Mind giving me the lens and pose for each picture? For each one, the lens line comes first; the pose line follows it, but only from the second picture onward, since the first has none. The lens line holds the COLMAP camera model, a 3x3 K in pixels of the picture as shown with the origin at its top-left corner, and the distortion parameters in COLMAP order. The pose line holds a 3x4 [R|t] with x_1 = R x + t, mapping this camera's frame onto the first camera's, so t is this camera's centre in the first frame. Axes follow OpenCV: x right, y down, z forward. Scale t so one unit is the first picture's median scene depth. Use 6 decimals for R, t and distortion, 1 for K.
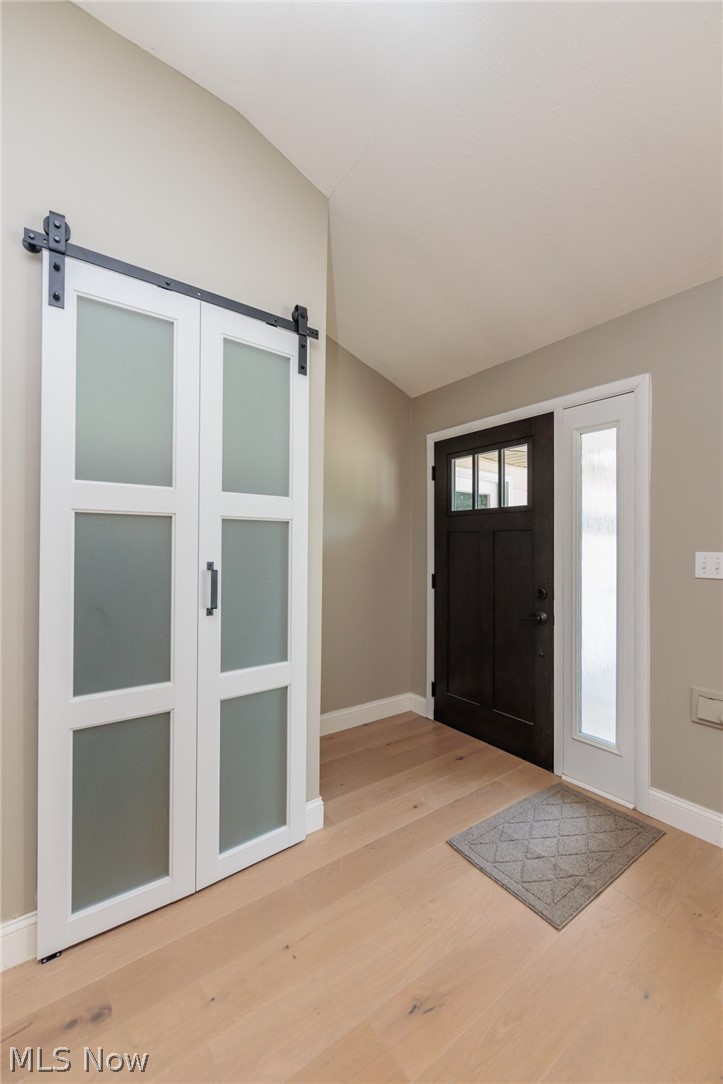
lens RADIAL K [[437.1, 0, 360.1], [0, 437.1, 544.1], [0, 0, 1]] dist [-0.001808, -0.000647]
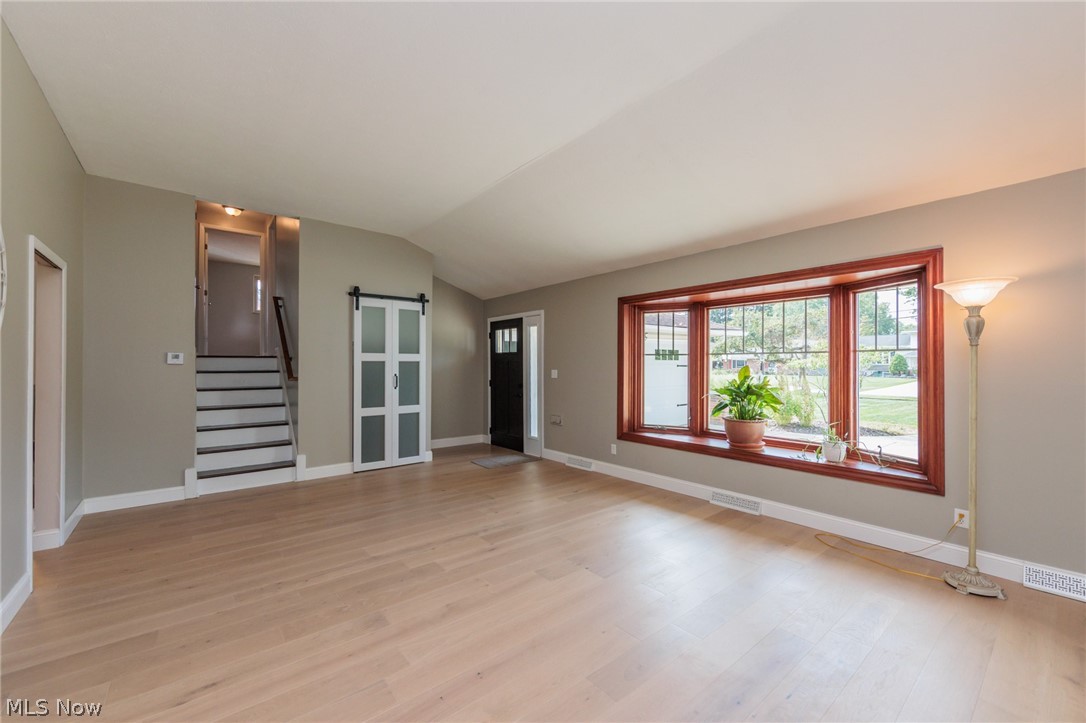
lens RADIAL K [[437.9, 0, 545.0], [0, 437.9, 362.0], [0, 0, 1]] dist [-0.001808, -0.000647]
pose [[0.998738, -0.007581, 0.049656, 0.594132], [0.007571, 0.999971, 0.000391, -0.041861], [-0.049658, -0.000015, 0.998766, -2.240593]]
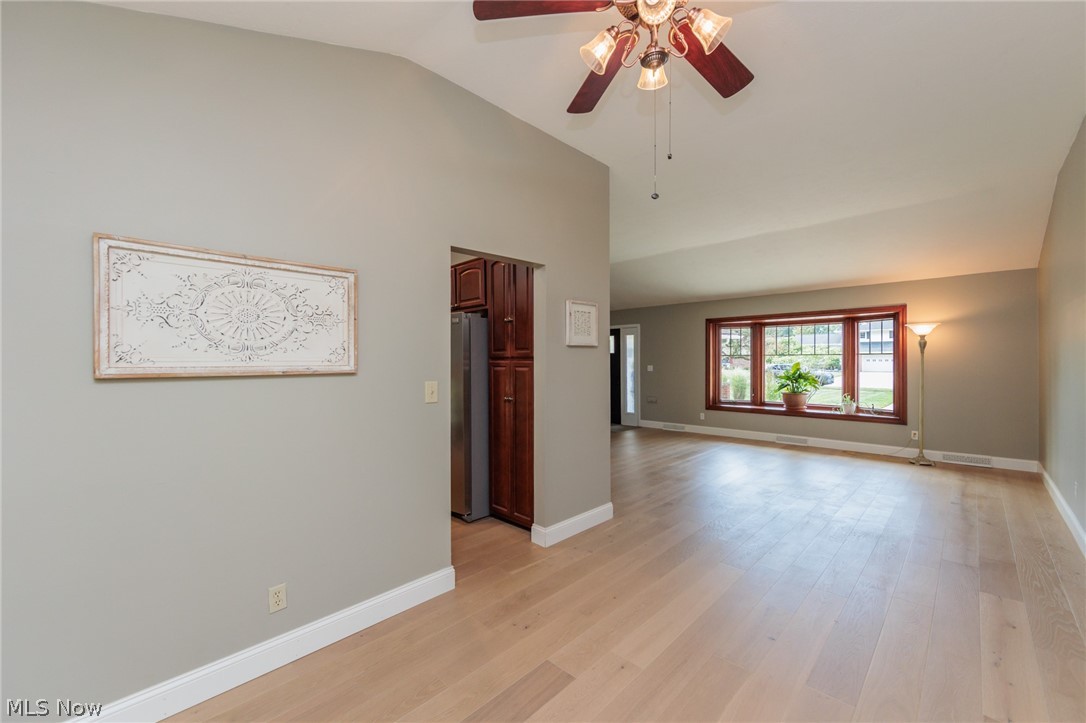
lens RADIAL K [[441.2, 0, 549.0], [0, 441.2, 360.3], [0, 0, 1]] dist [0.000943, 0.000000]
pose [[0.985670, -0.012754, 0.168203, -1.071178], [0.011981, 0.999912, 0.005613, -0.077304], [-0.168260, -0.003518, 0.985736, -3.531173]]
